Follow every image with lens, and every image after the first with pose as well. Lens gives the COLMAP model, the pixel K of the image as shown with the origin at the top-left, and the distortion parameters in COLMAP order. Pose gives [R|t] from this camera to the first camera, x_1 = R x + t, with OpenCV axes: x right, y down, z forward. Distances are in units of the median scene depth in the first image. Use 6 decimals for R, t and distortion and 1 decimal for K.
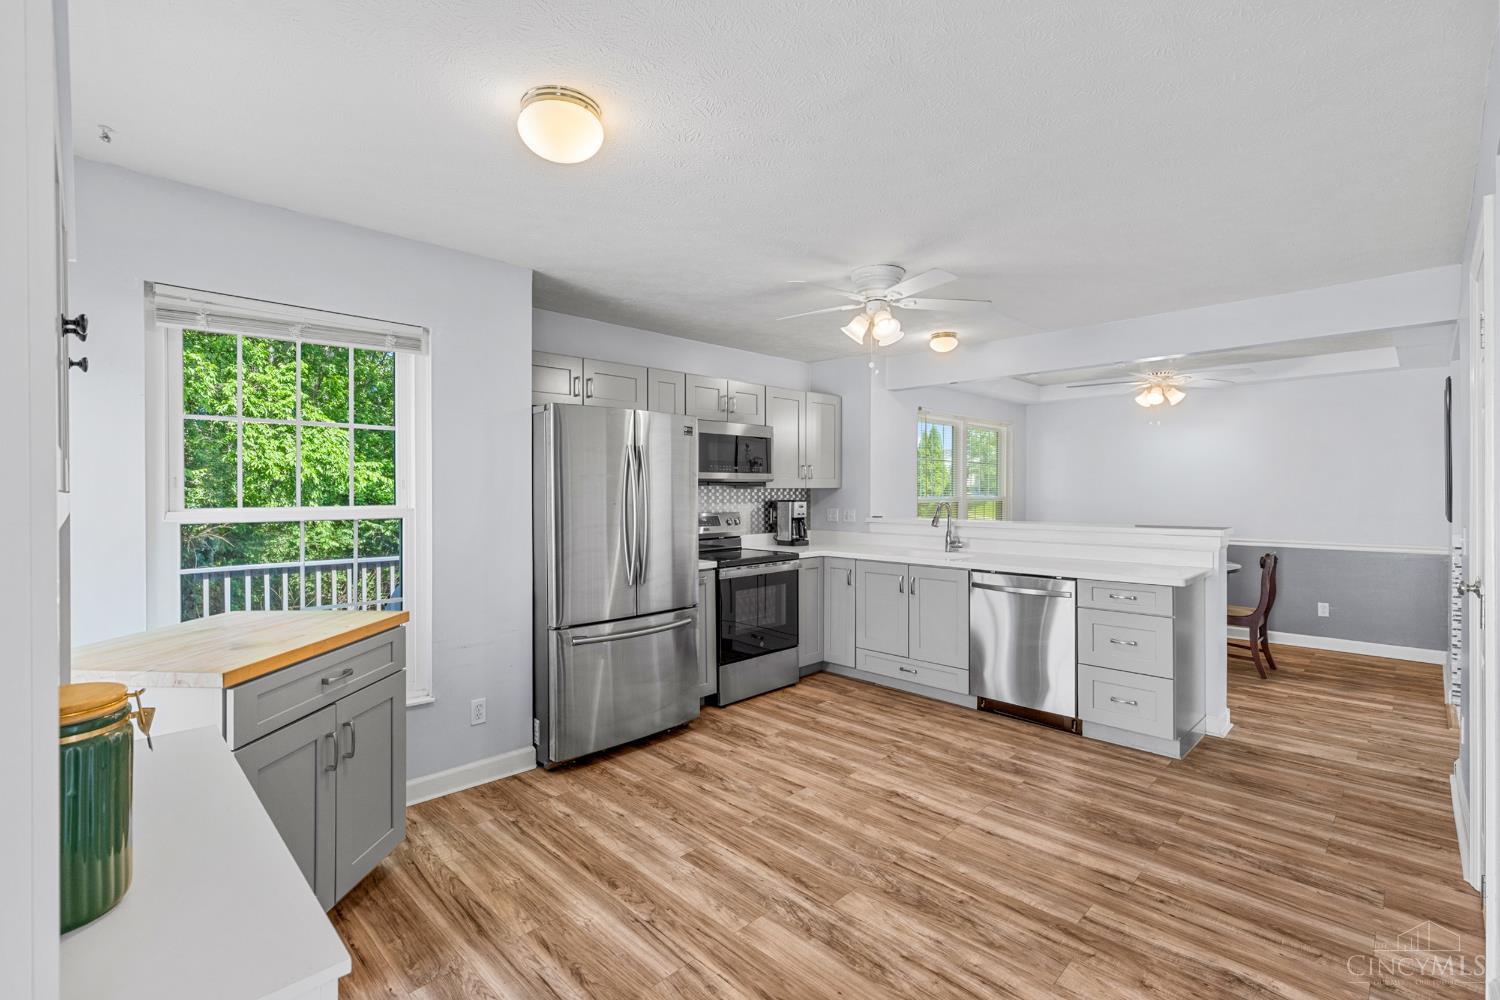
lens RADIAL K [[675.2, 0, 736.9], [0, 675.2, 493.2], [0, 0, 1]] dist [0.006457, -0.000775]
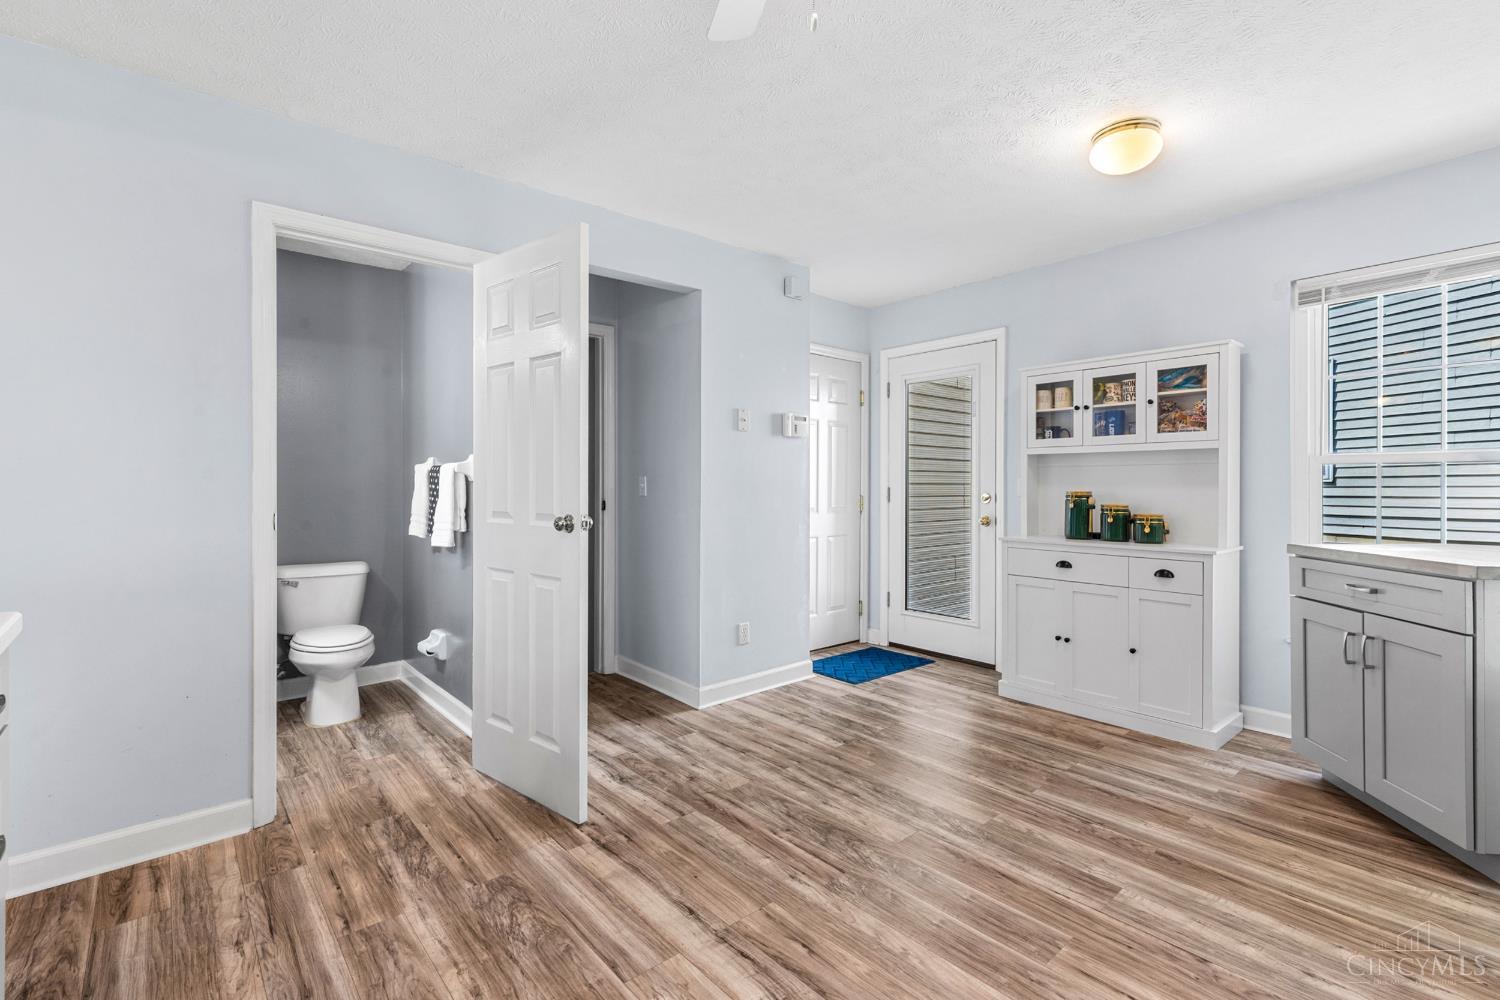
lens RADIAL K [[675.2, 0, 736.5], [0, 675.2, 495.4], [0, 0, 1]] dist [0.006457, -0.000775]
pose [[-0.997023, 0.000909, 0.077095, 0.234203], [0.002424, 0.999806, 0.019559, 0.057888], [-0.077062, 0.019687, -0.996832, 1.426284]]
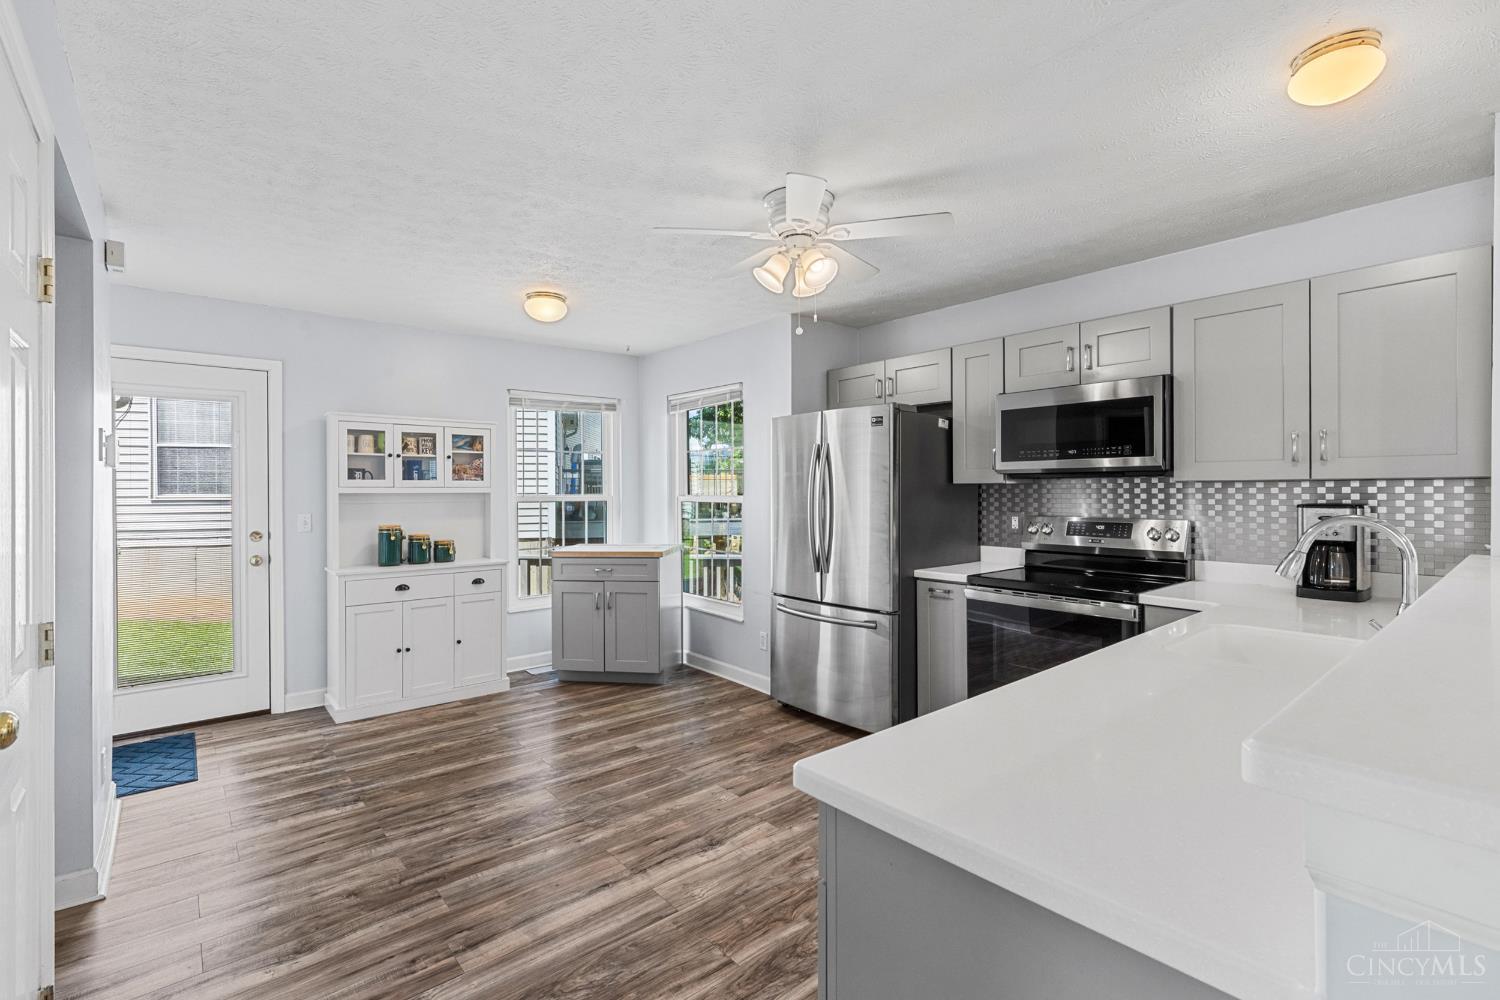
lens RADIAL K [[675.2, 0, 739.4], [0, 675.2, 496.8], [0, 0, 1]] dist [0.006457, -0.000775]
pose [[-0.083844, 0.014685, -0.996371, 1.029356], [-0.001239, 0.999889, 0.014841, -0.002567], [0.996478, 0.002479, -0.083816, 1.058758]]
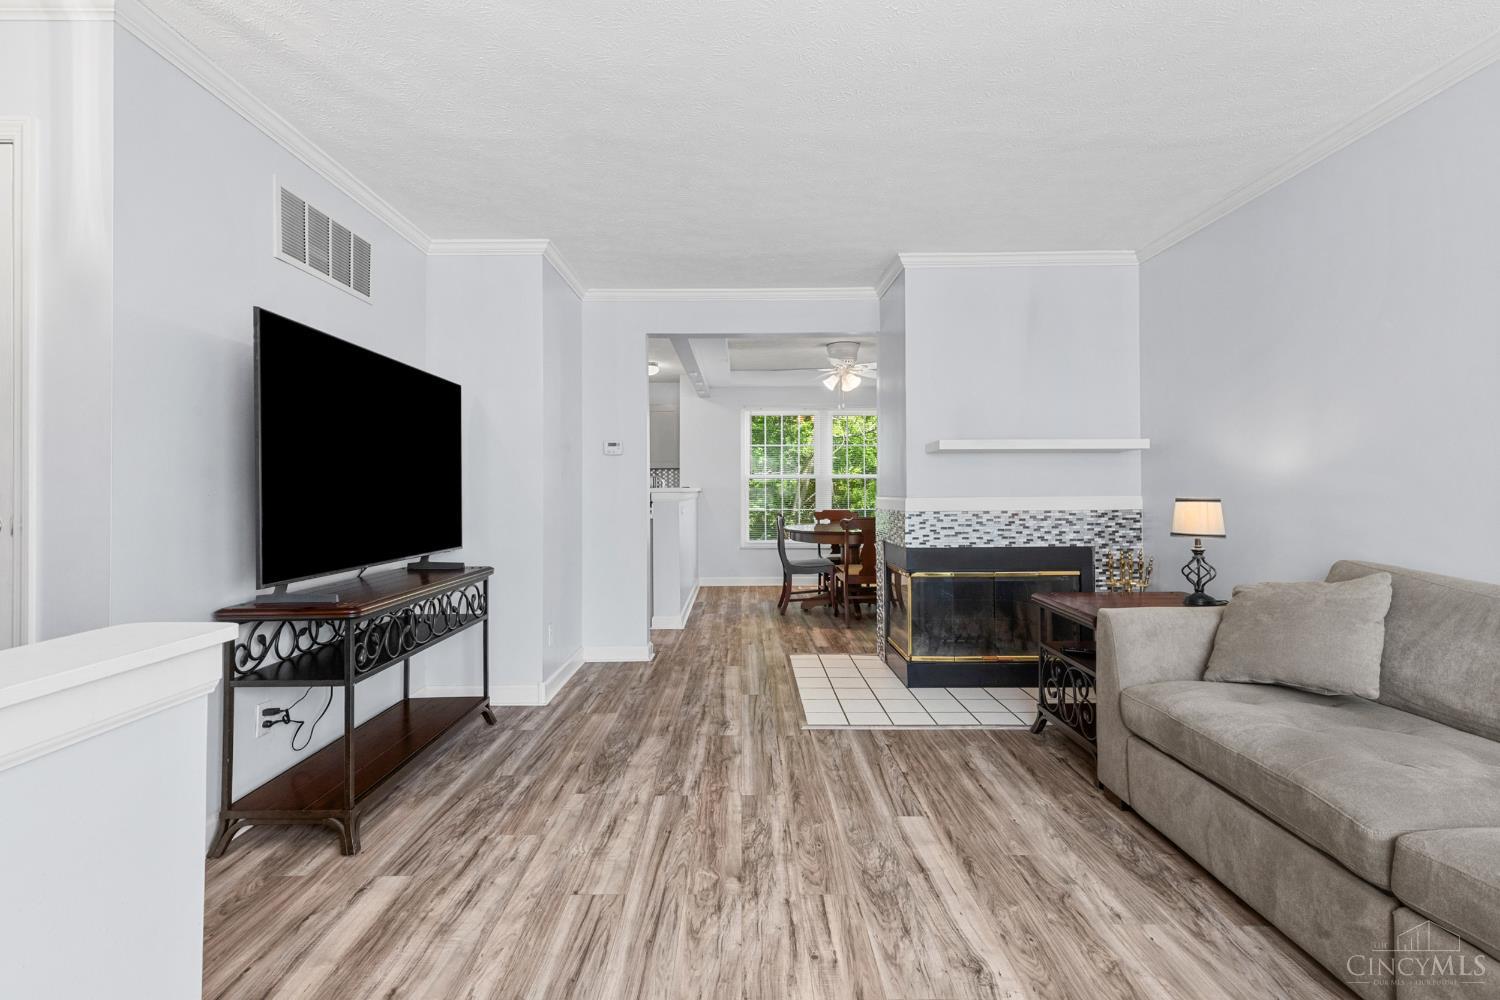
lens RADIAL K [[675.2, 0, 733.8], [0, 675.2, 493.4], [0, 0, 1]] dist [0.006457, -0.000775]
pose [[0.698566, 0.000835, -0.715545, 2.240117], [0.006492, 0.999951, 0.007504, 0.063847], [0.715516, -0.009887, 0.698526, 0.127262]]
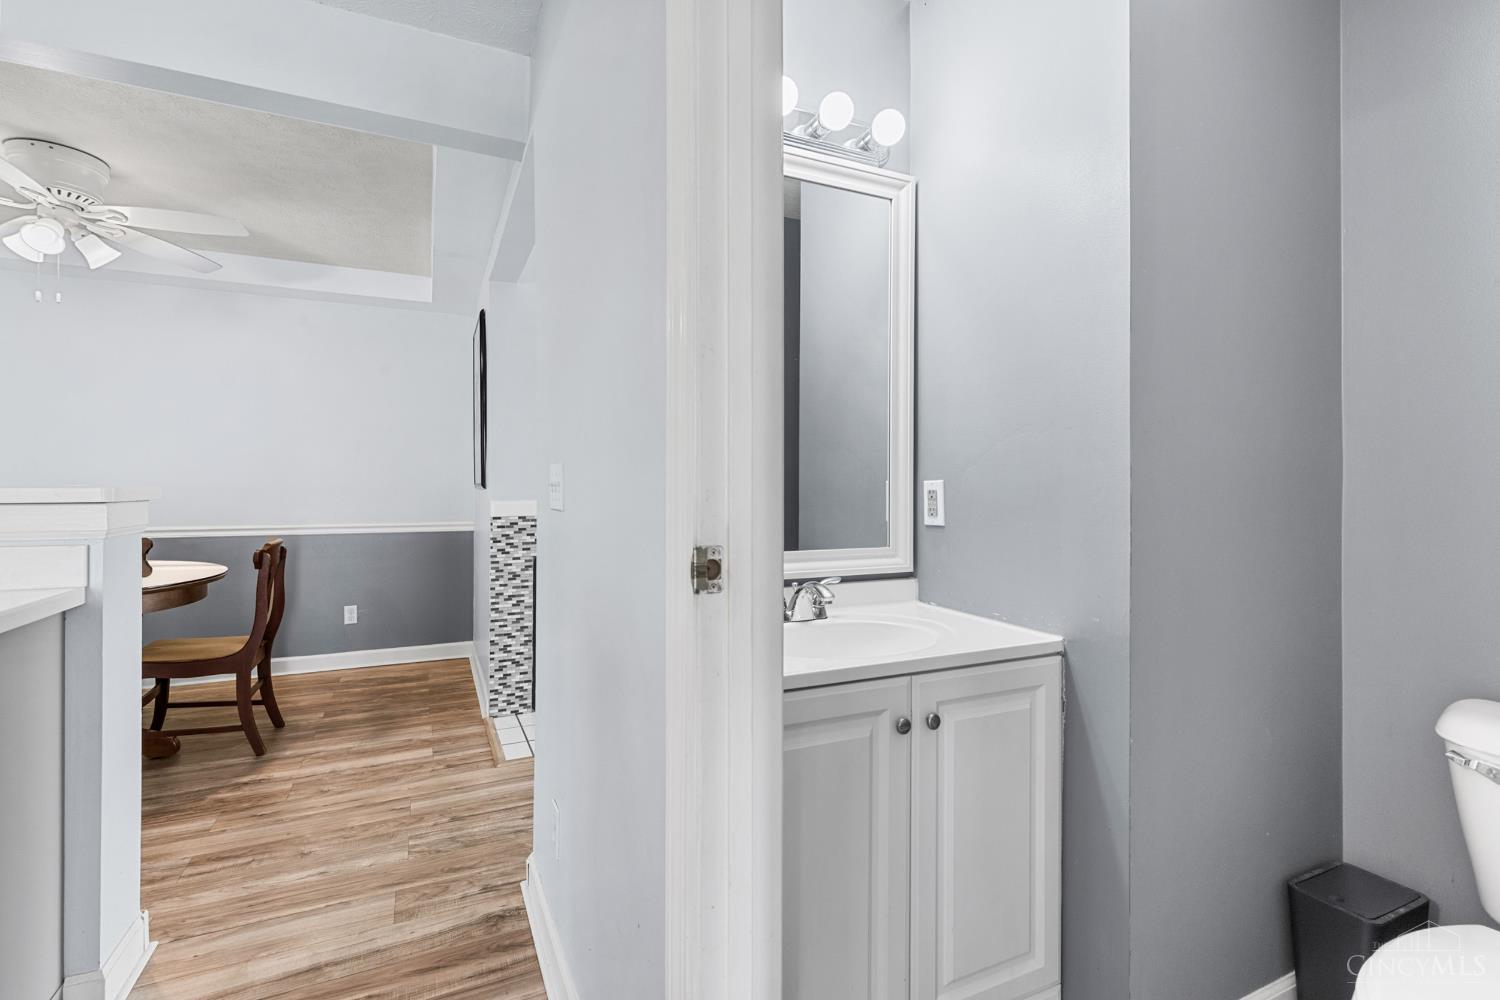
lens RADIAL K [[675.2, 0, 739.1], [0, 675.2, 494.8], [0, 0, 1]] dist [0.006457, -0.000775]
pose [[0.339429, -0.002335, 0.940629, 0.564515], [-0.000774, 0.999996, 0.002761, 0.070199], [-0.940631, -0.001665, 0.339426, 0.630410]]
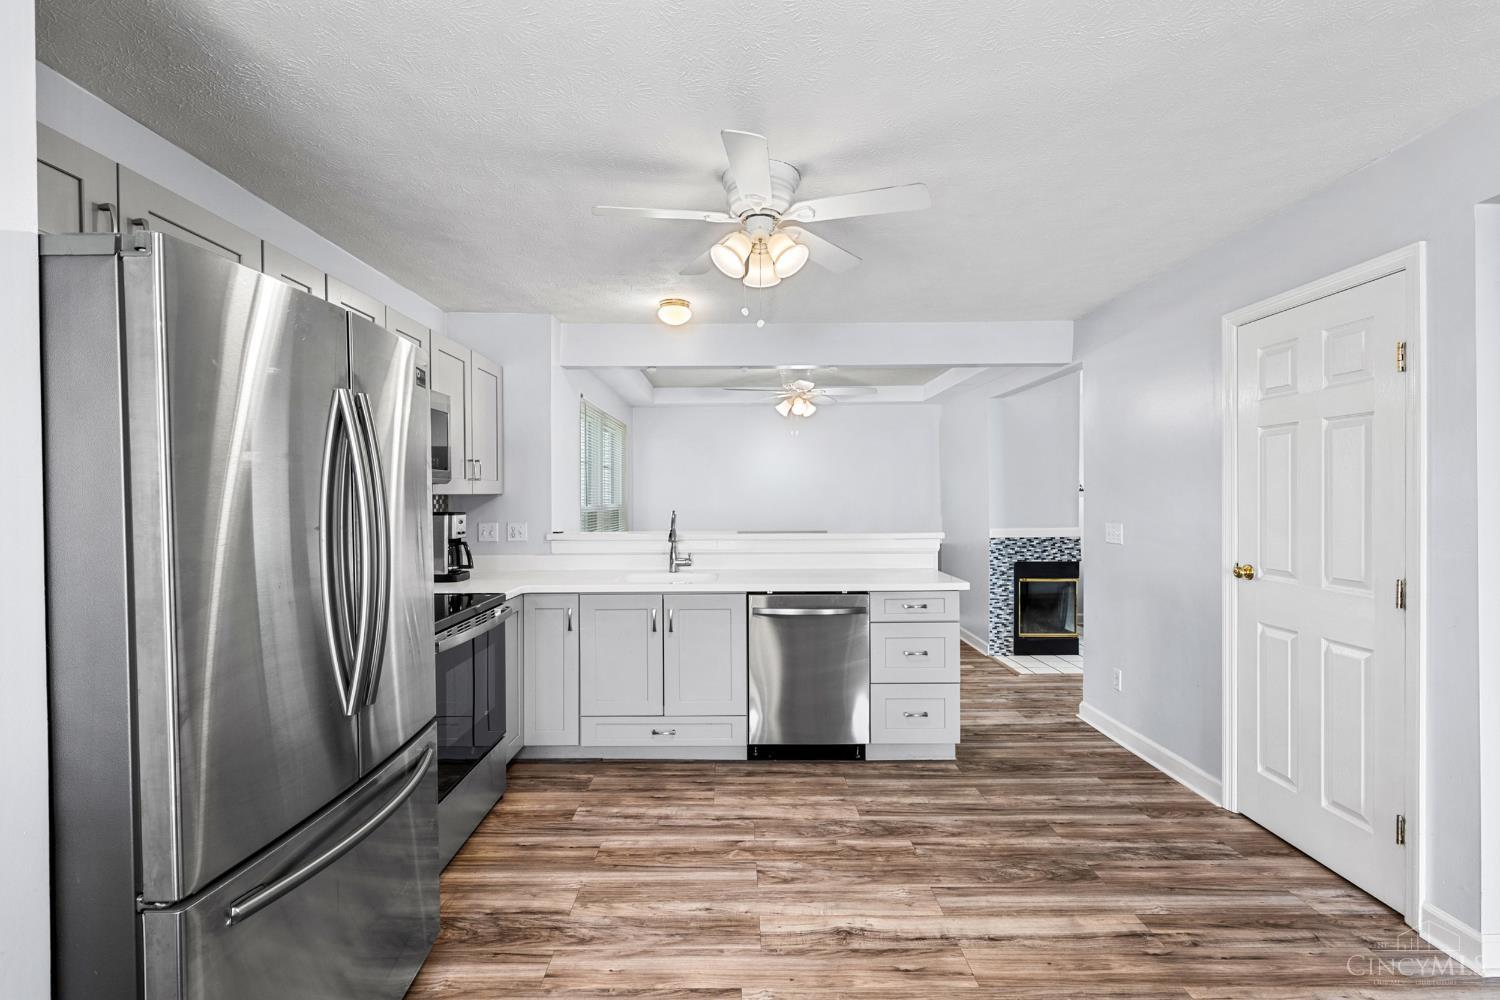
lens RADIAL K [[675.2, 0, 739.6], [0, 675.2, 501.1], [0, 0, 1]] dist [0.006457, -0.000775]
pose [[0.701581, -0.007086, 0.712554, -0.318047], [0.007941, 0.999966, 0.002126, 0.000982], [-0.712545, 0.004167, 0.701614, 0.566141]]
